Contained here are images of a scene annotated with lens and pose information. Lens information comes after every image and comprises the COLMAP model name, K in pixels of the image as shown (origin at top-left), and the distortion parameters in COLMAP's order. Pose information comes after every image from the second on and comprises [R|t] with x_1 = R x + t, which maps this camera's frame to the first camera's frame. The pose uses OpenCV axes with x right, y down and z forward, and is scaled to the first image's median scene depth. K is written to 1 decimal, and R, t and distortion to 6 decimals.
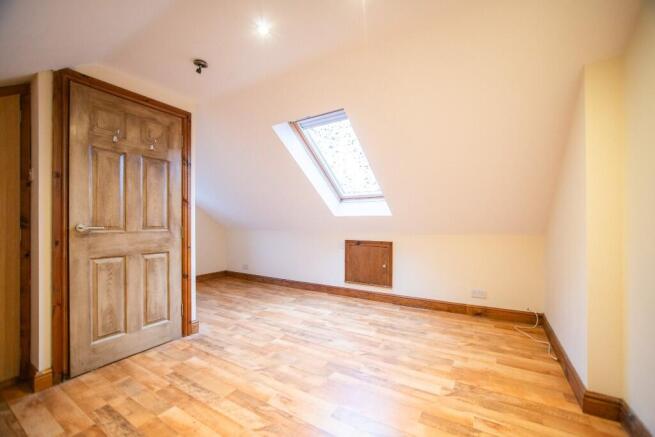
lens RADIAL K [[261.9, 0, 330.1], [0, 261.9, 223.2], [0, 0, 1]] dist [-0.015592, 0.000213]
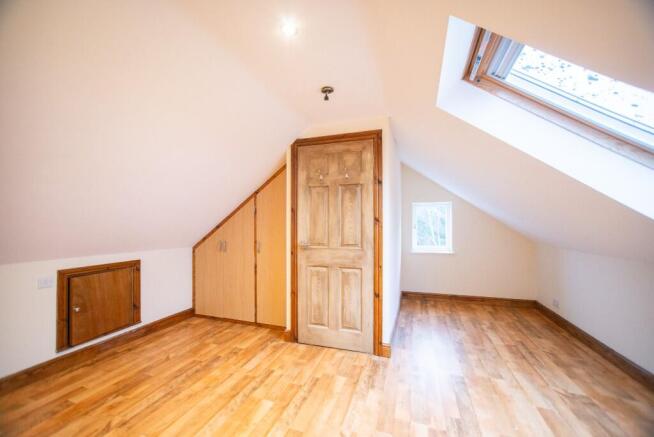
lens RADIAL K [[261.5, 0, 329.6], [0, 261.5, 223.2], [0, 0, 1]] dist [-0.015592, 0.000213]
pose [[0.216260, -0.000582, -0.976336, 0.432829], [0.000130, 1.000000, -0.000567, -0.082035], [0.976336, -0.000004, 0.216260, 0.687326]]
